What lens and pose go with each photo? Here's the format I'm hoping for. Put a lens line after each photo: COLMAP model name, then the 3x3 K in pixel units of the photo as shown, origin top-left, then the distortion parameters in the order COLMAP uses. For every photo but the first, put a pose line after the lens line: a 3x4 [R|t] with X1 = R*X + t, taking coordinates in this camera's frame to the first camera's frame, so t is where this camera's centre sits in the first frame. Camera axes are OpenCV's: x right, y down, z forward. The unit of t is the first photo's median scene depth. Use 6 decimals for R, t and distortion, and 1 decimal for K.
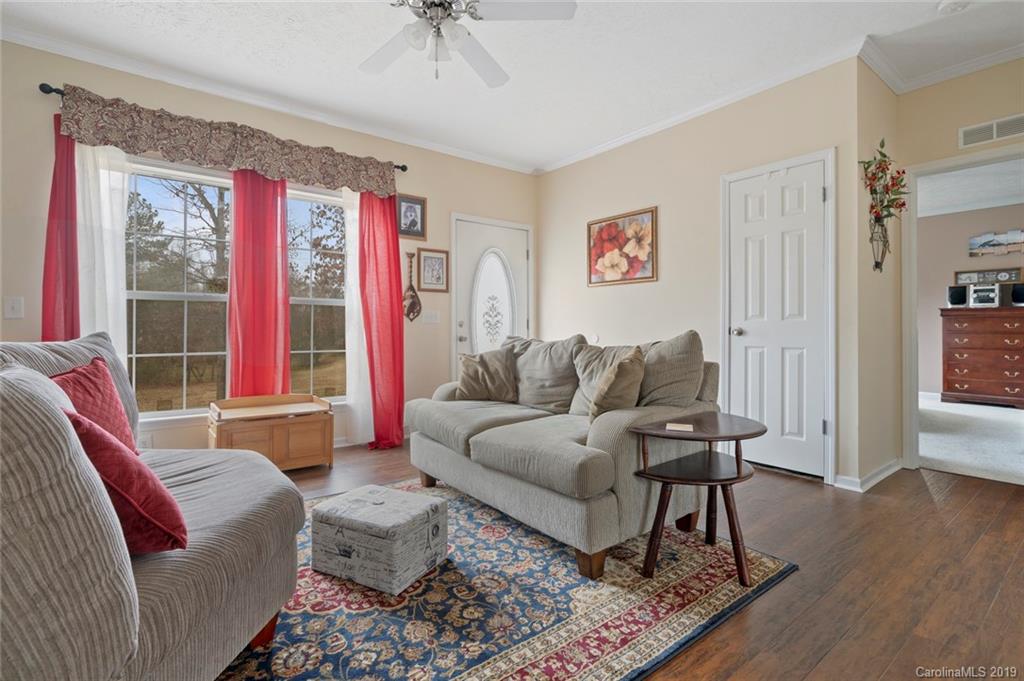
lens RADIAL K [[471.7, 0, 500.9], [0, 471.7, 326.0], [0, 0, 1]] dist [-0.002542, 0.000823]
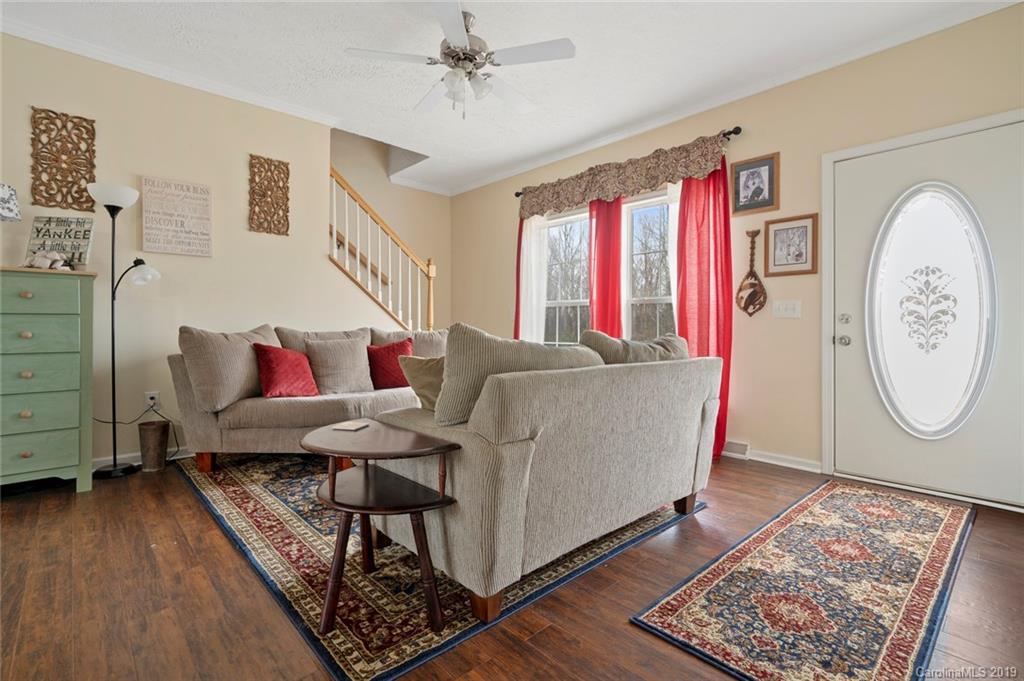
lens RADIAL K [[471.2, 0, 514.2], [0, 471.2, 336.5], [0, 0, 1]] dist [-0.003128, -0.000113]
pose [[0.109824, 0.019904, -0.993752, 0.697306], [0.003386, 0.999786, 0.020399, 0.008543], [0.993945, -0.005605, 0.109733, 0.632834]]
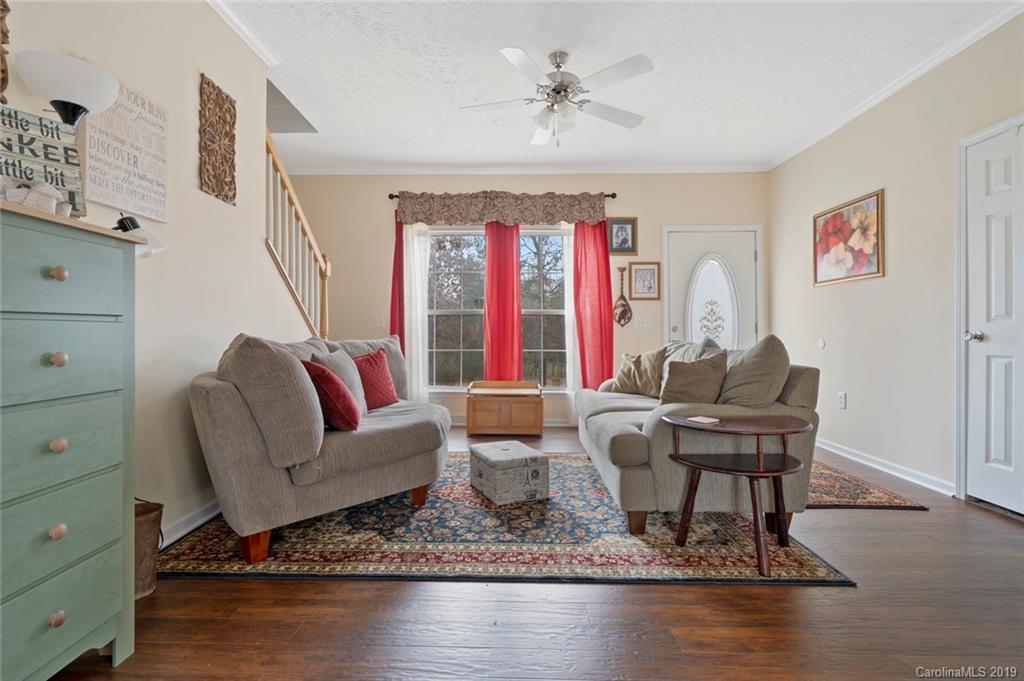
lens RADIAL K [[467.2, 0, 509.8], [0, 467.2, 334.3], [0, 0, 1]] dist [-0.002458, 0.001190]
pose [[0.791246, 0.000927, -0.611497, 0.360256], [0.004090, 0.999968, 0.006807, -0.000236], [0.611484, -0.007887, 0.791217, -0.089070]]
